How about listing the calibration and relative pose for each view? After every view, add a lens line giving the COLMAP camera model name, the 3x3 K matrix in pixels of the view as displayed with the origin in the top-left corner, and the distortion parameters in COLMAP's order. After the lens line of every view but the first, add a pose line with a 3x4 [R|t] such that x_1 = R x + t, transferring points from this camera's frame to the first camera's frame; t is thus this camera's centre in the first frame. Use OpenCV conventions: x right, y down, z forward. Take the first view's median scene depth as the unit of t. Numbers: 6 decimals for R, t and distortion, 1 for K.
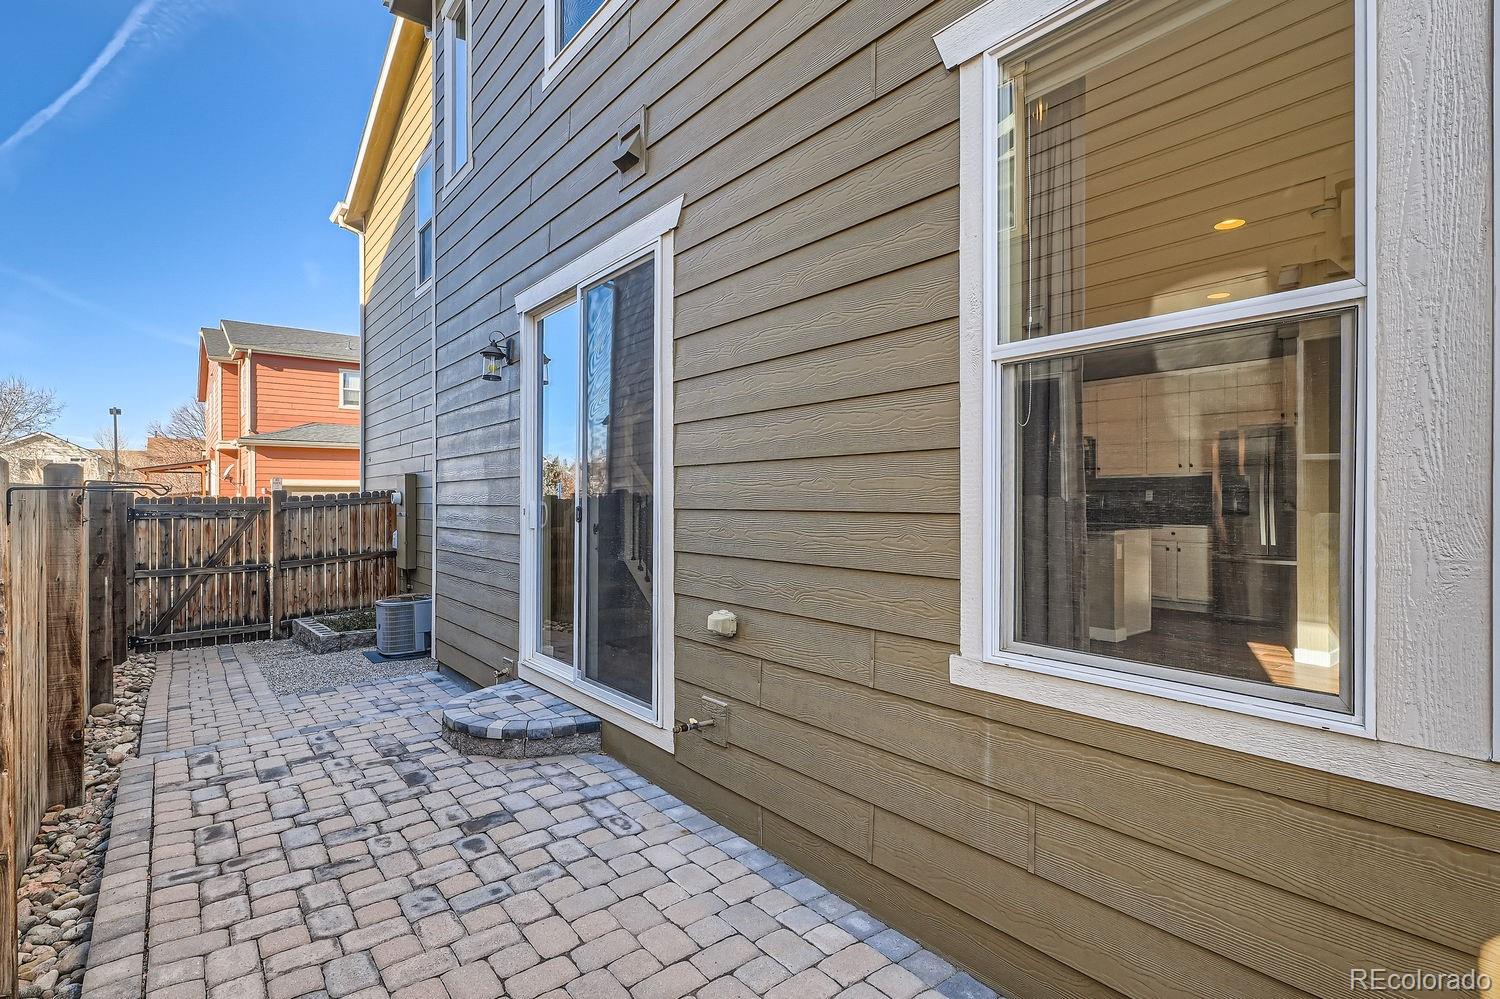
lens RADIAL K [[734.8, 0, 749.2], [0, 734.8, 504.3], [0, 0, 1]] dist [-0.001758, 0.000368]
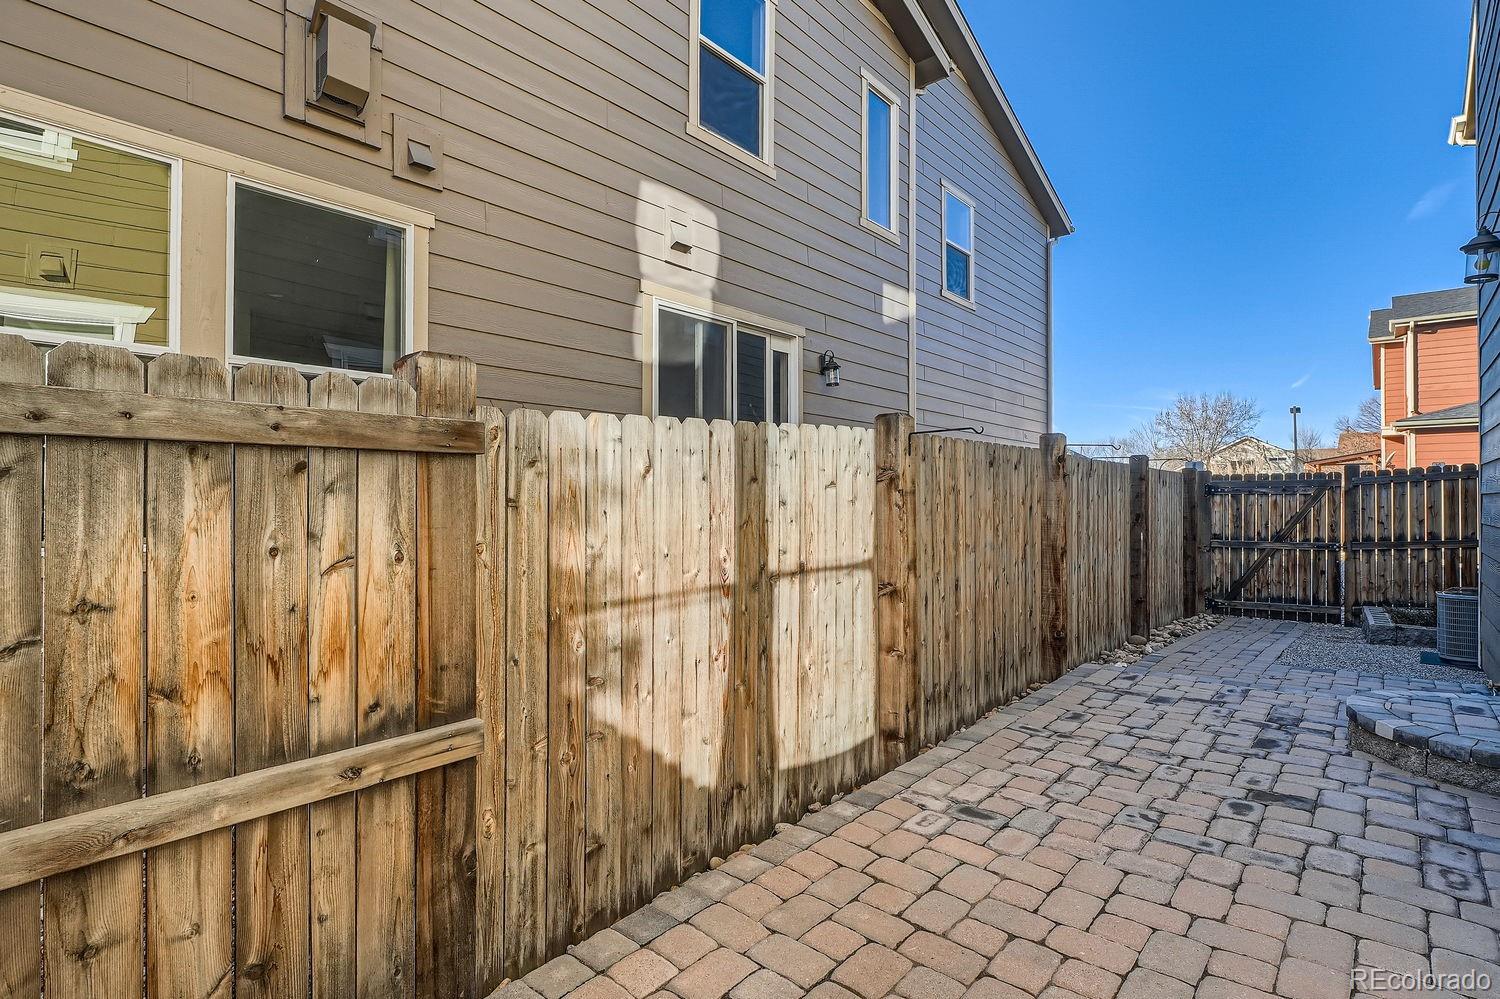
lens RADIAL K [[734.8, 0, 743.0], [0, 734.8, 496.5], [0, 0, 1]] dist [-0.001758, 0.000368]
pose [[0.182148, -0.000430, -0.983271, 0.290756], [-0.009283, 0.999955, -0.002157, 0.066557], [0.983227, 0.009521, 0.182136, 0.172702]]
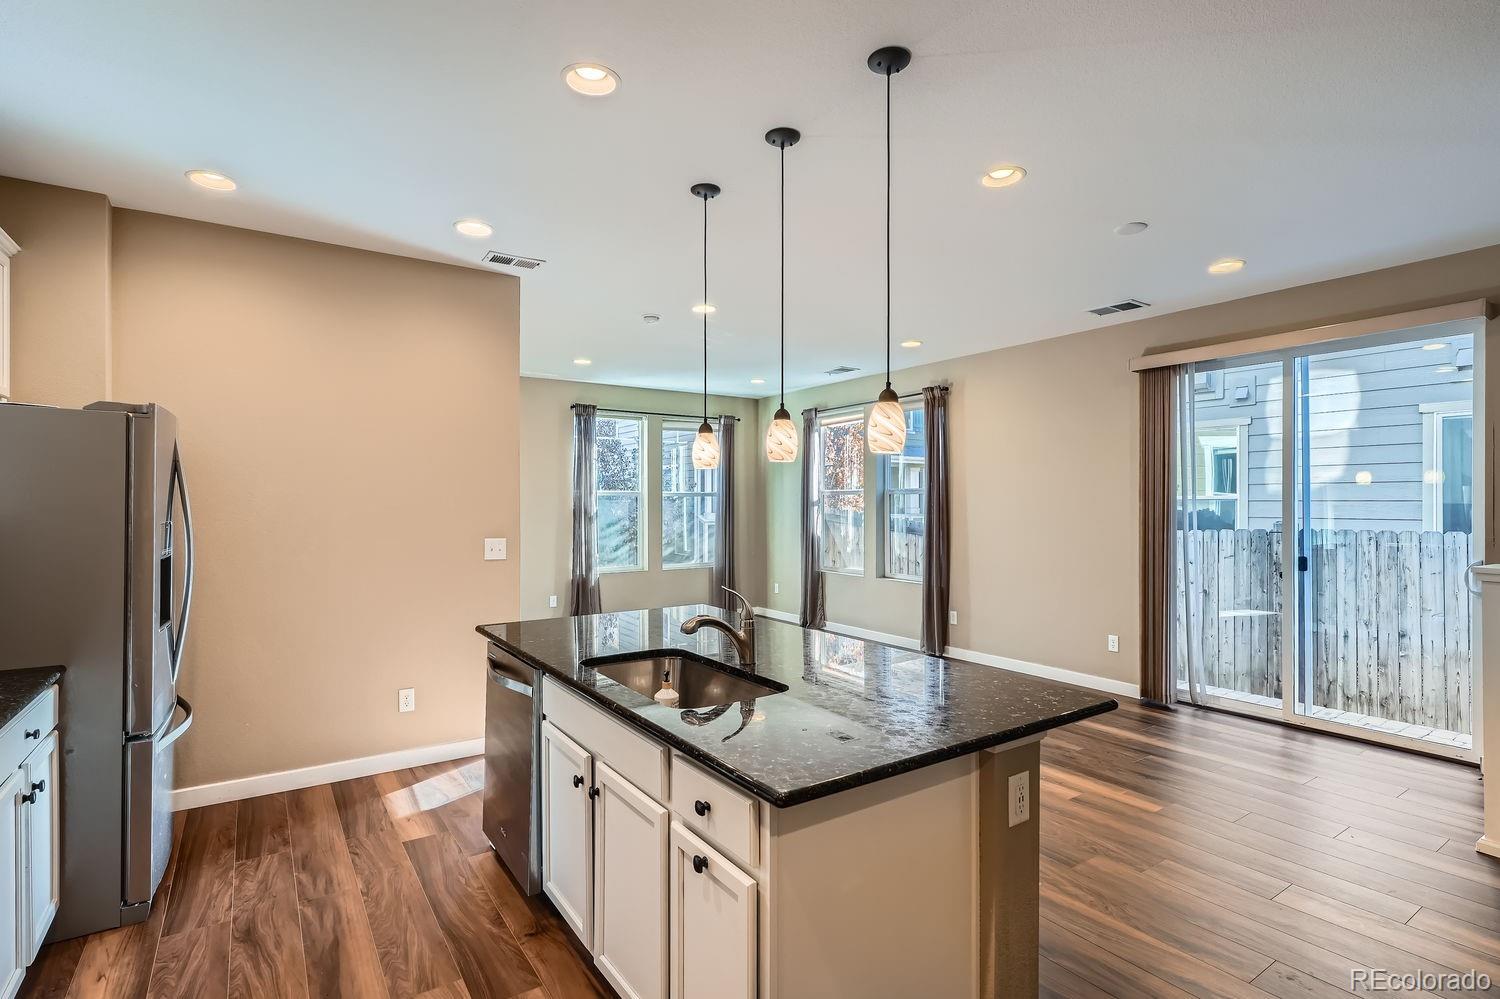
lens RADIAL K [[734.8, 0, 751.8], [0, 734.8, 499.2], [0, 0, 1]] dist [-0.001758, 0.000368]
pose [[-0.996815, 0.000828, 0.079746, 0.490340], [0.000836, 1.000000, 0.000063, -0.077890], [-0.079746, 0.000130, -0.996815, 2.112082]]
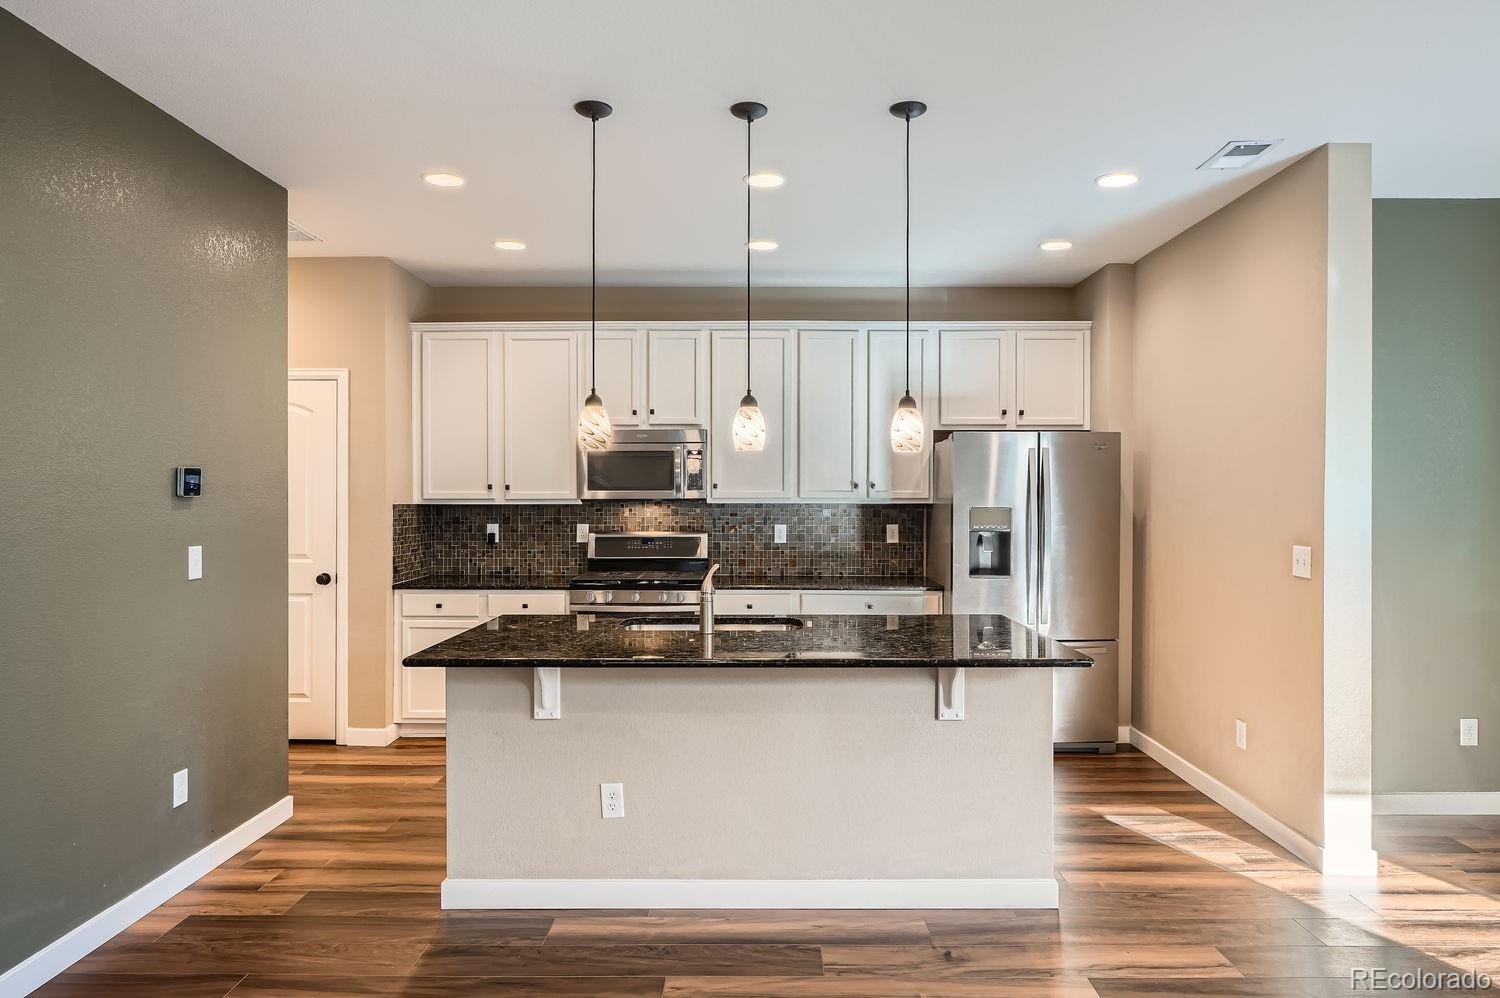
lens RADIAL K [[915.9, 0, 759.1], [0, 915.9, 494.5], [0, 0, 1]] dist [-0.002736, -0.002369]
pose [[0.629243, 0.001957, 0.777206, -0.043572], [0.003152, 0.999982, -0.005070, -0.072414], [-0.777202, 0.005640, 0.629225, 1.048880]]
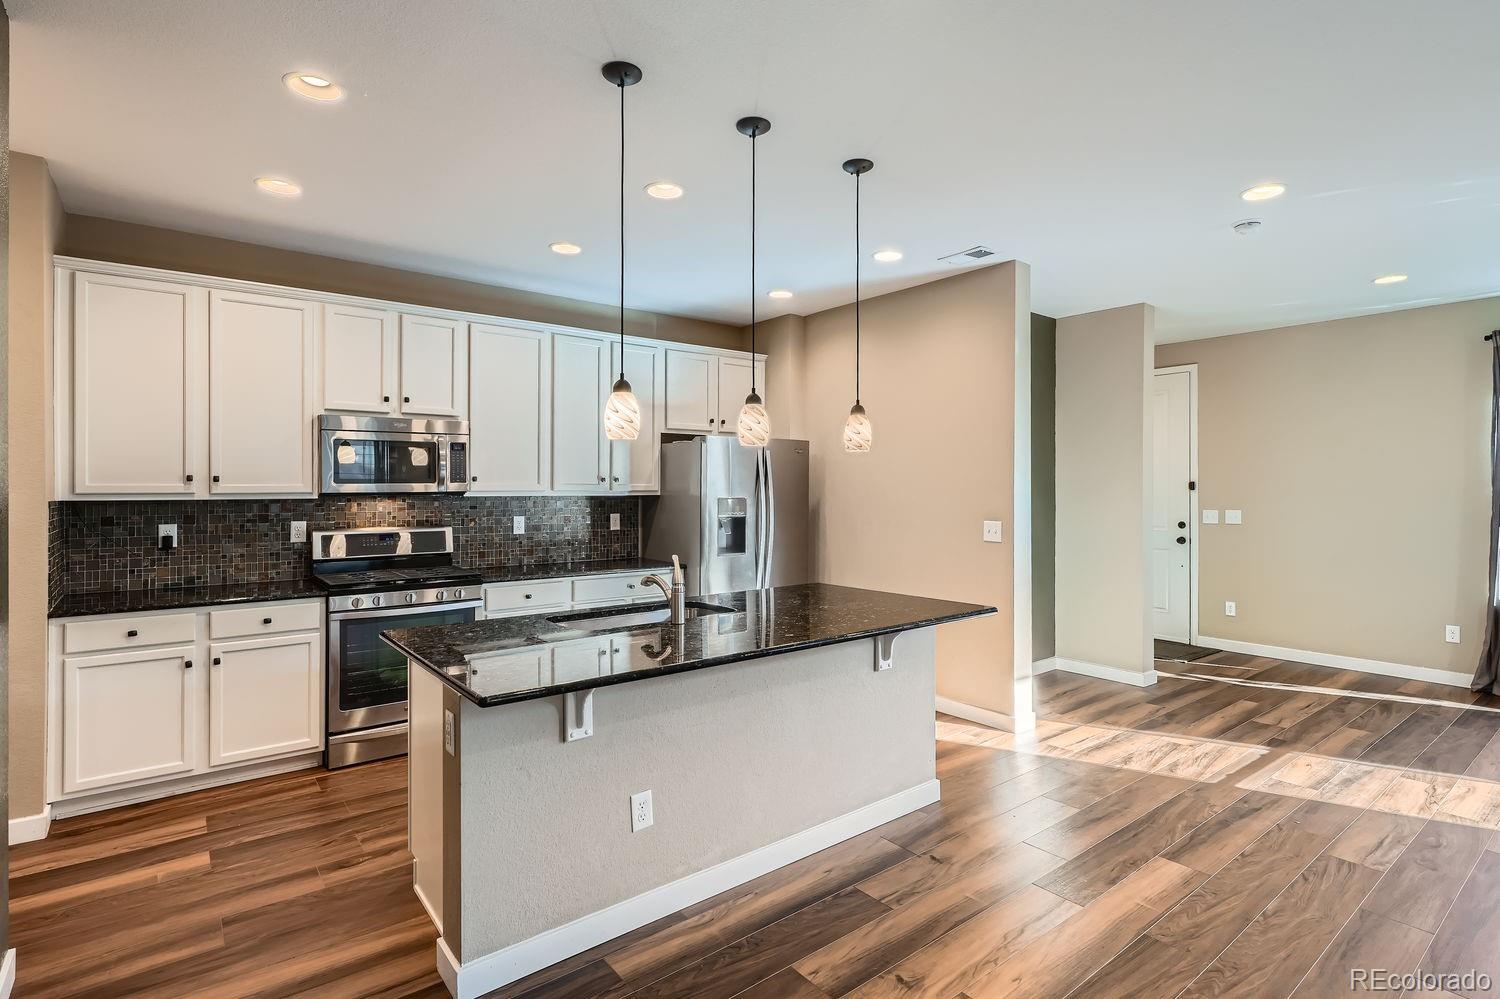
lens RADIAL K [[734.8, 0, 748.1], [0, 734.8, 484.9], [0, 0, 1]] dist [-0.001758, 0.000368]
pose [[0.011091, 0.005744, 0.999922, -0.102334], [0.007051, 0.999958, -0.005823, -0.073978], [-0.999914, 0.007115, 0.011050, 1.506402]]
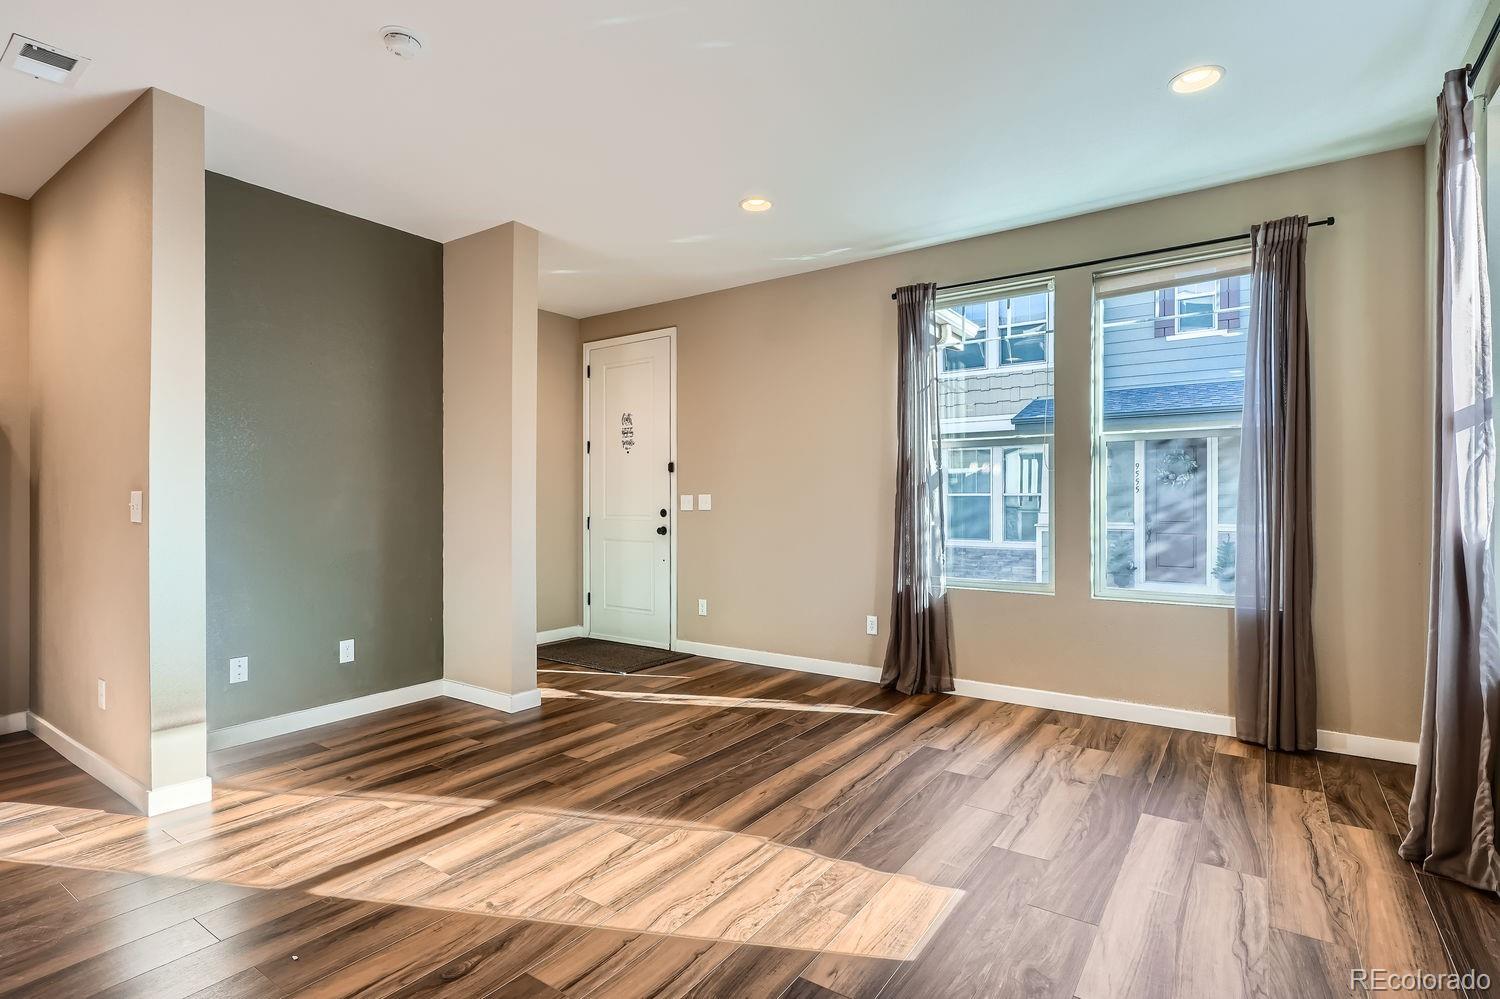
lens RADIAL K [[734.8, 0, 744.9], [0, 734.8, 503.7], [0, 0, 1]] dist [-0.001758, 0.000368]
pose [[-0.279280, -0.005128, 0.960196, 0.124230], [0.008575, 0.999933, 0.007835, -0.018392], [-0.960171, 0.010422, -0.279217, 0.848620]]
